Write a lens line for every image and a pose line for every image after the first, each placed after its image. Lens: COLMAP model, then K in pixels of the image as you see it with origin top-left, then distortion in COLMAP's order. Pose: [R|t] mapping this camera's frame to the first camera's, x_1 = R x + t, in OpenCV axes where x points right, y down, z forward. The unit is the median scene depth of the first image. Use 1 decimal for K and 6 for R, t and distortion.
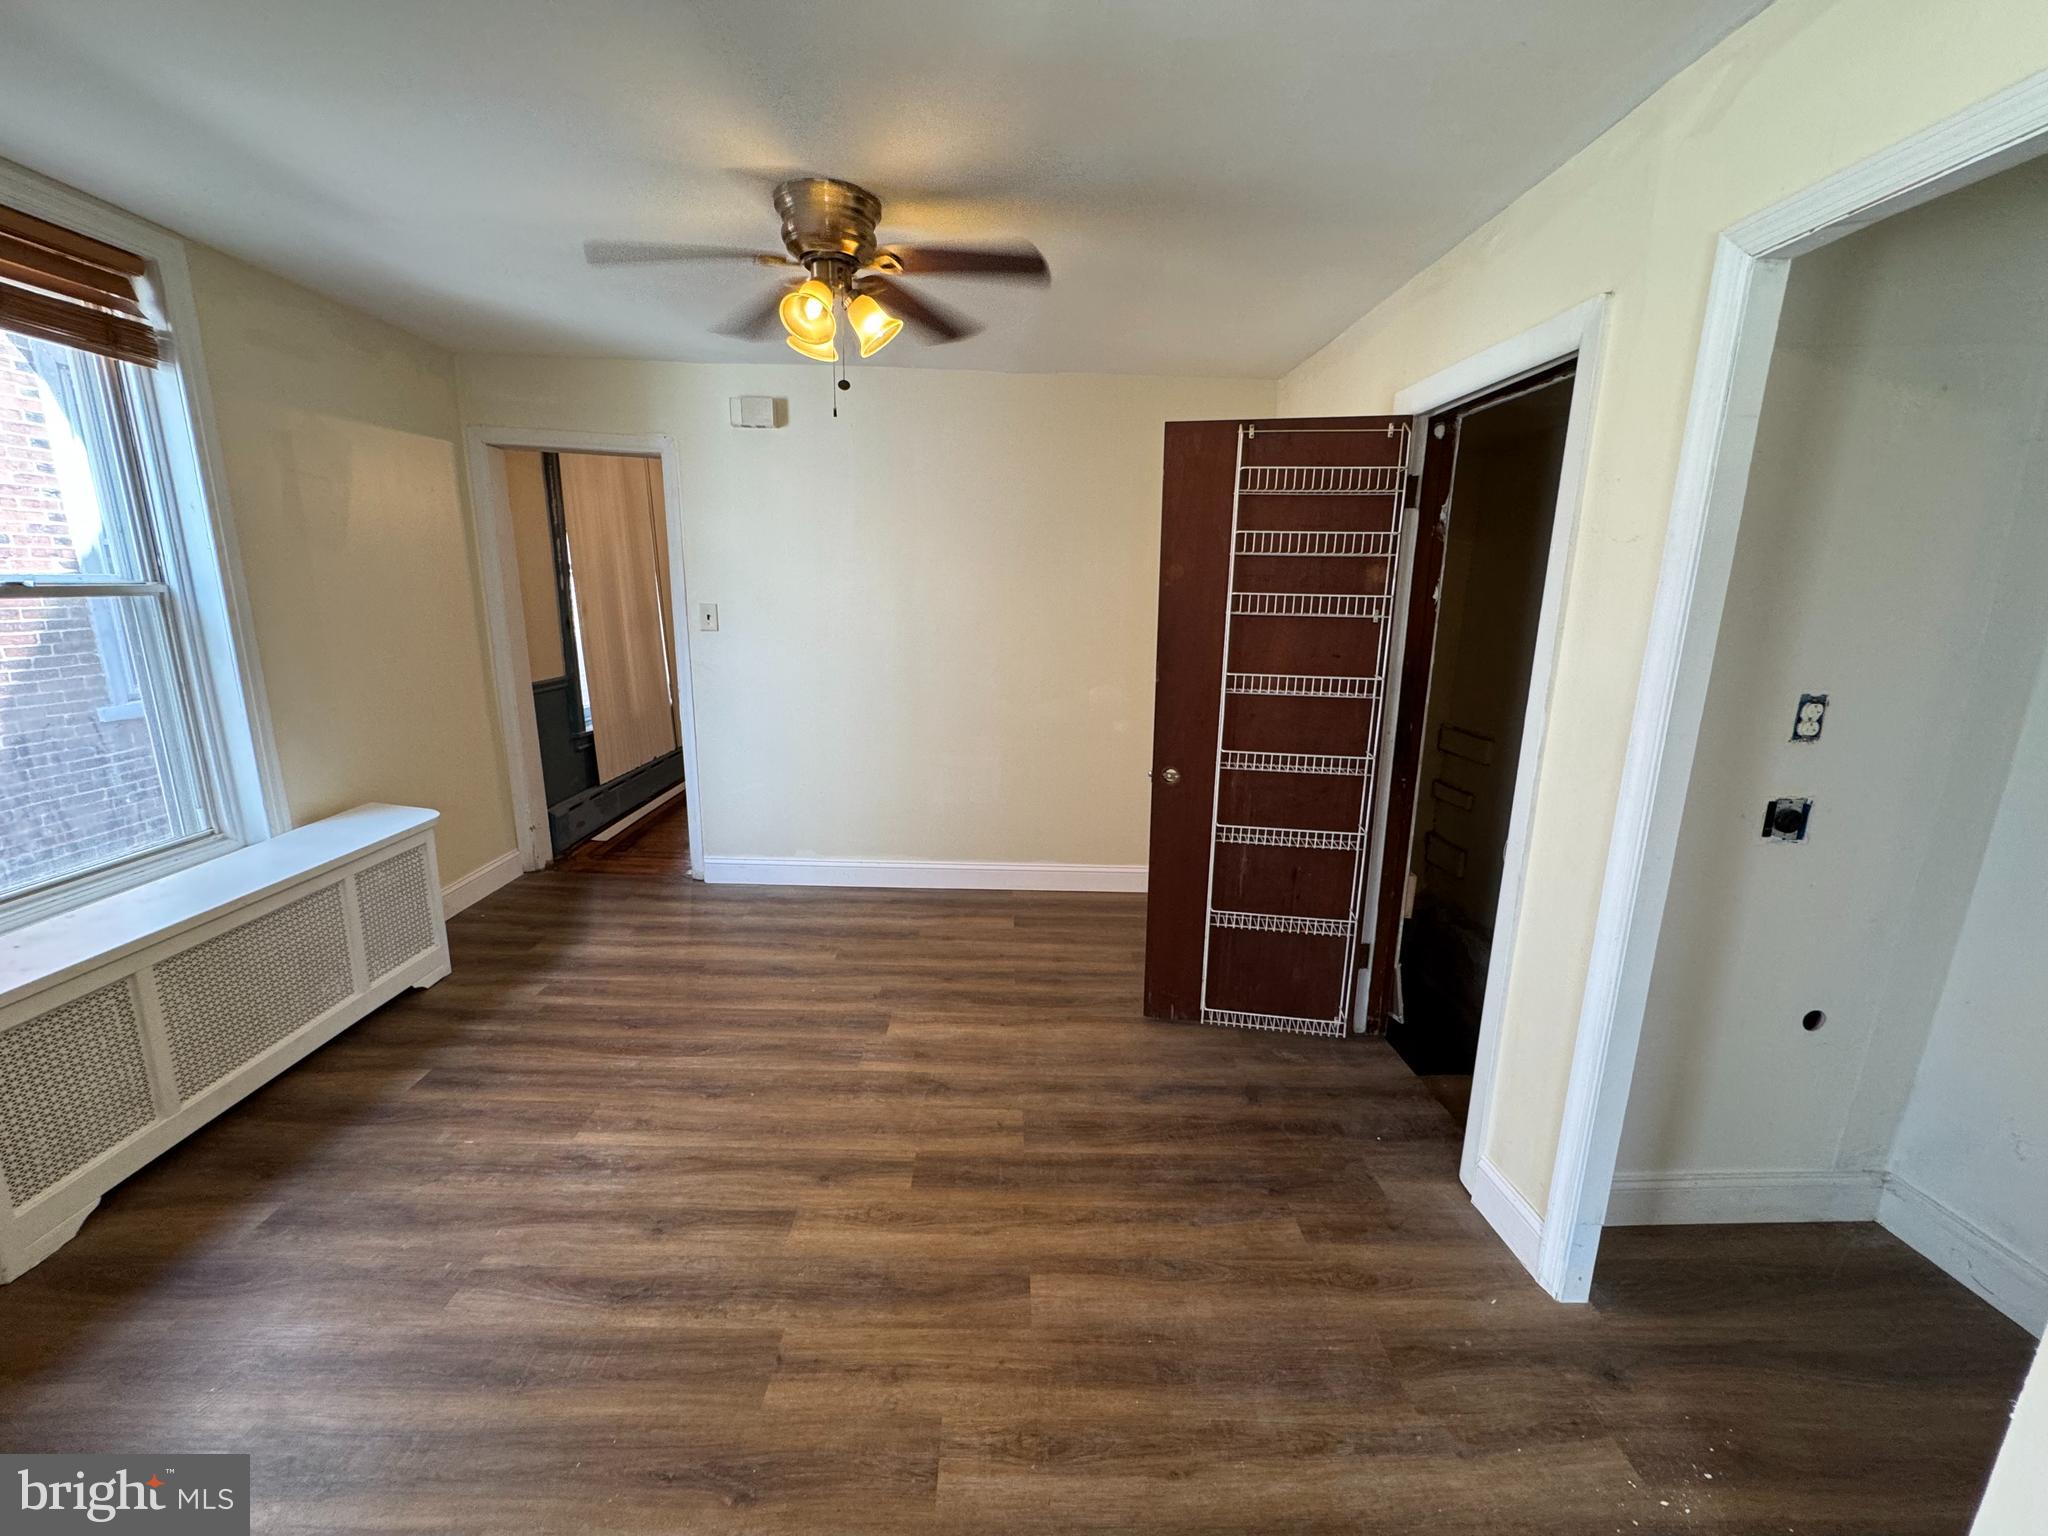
lens RADIAL K [[820.1, 0, 1020.4], [0, 820.1, 768.4], [0, 0, 1]] dist [-0.002677, 0.000018]
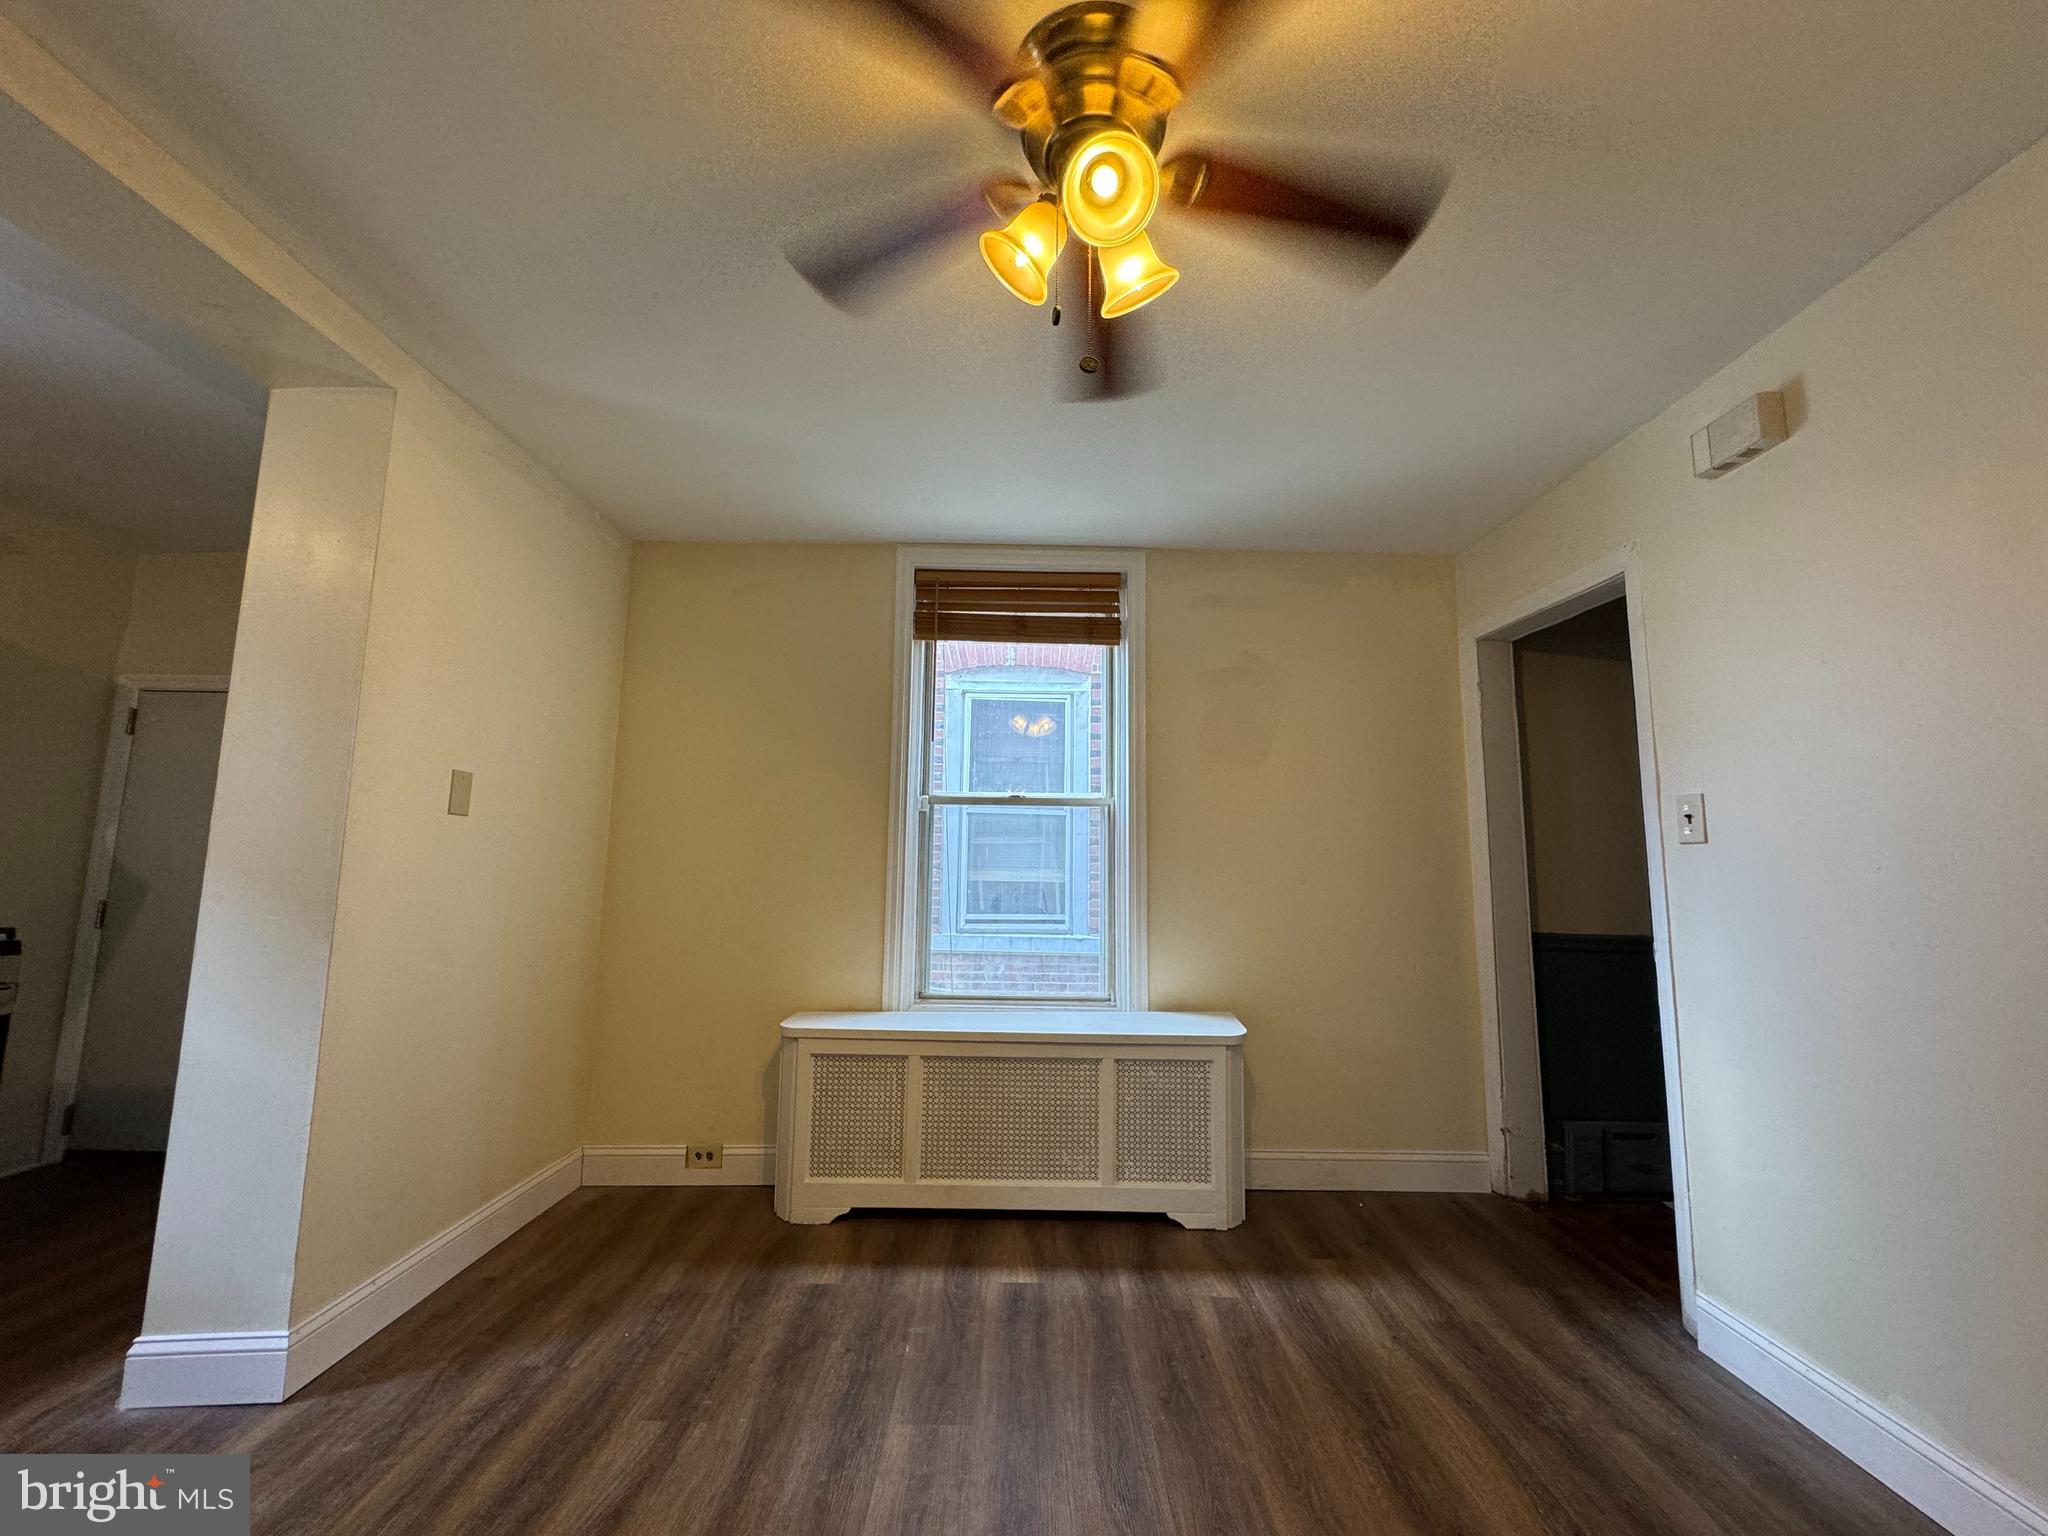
lens RADIAL K [[820.1, 0, 1020.4], [0, 820.1, 768.4], [0, 0, 1]] dist [-0.002677, 0.000018]
pose [[-0.019019, -0.144545, -0.989315, 0.258364], [-0.236733, 0.962009, -0.136004, -0.053368], [0.971389, 0.231617, -0.052515, 0.862722]]
